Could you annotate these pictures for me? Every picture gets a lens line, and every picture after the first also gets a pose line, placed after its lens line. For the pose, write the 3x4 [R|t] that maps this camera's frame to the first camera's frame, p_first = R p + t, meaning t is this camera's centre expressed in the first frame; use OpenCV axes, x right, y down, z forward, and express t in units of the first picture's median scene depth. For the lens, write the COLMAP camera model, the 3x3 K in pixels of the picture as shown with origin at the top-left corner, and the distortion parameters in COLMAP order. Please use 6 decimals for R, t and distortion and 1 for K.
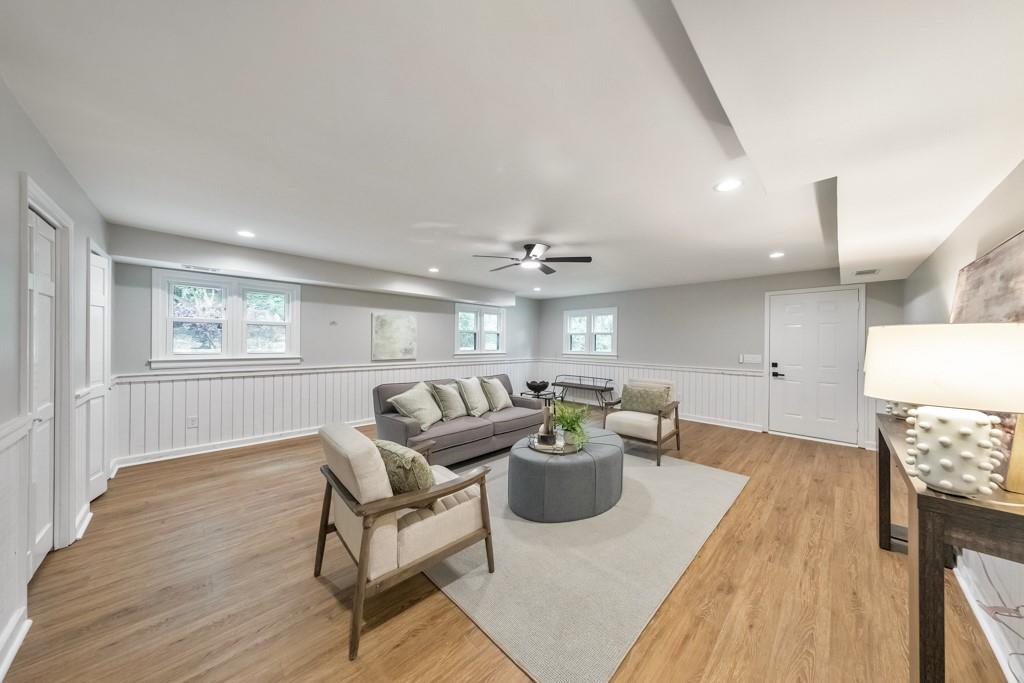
lens RADIAL K [[324.6, 0, 515.7], [0, 324.6, 342.8], [0, 0, 1]] dist [0.008632, -0.000097]
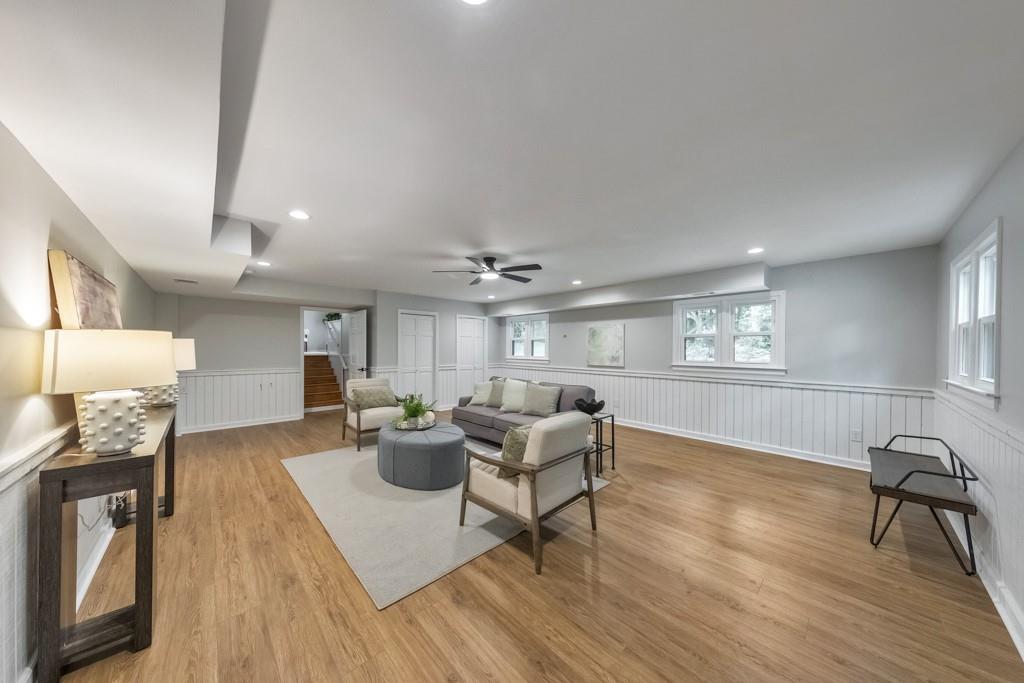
lens RADIAL K [[325.8, 0, 517.4], [0, 325.8, 351.6], [0, 0, 1]] dist [0.000058, 0.000045]
pose [[-0.019740, -0.000532, -0.999805, 1.171819], [-0.008747, 0.999962, -0.000360, 0.009389], [0.999767, 0.008738, -0.019744, 1.171915]]
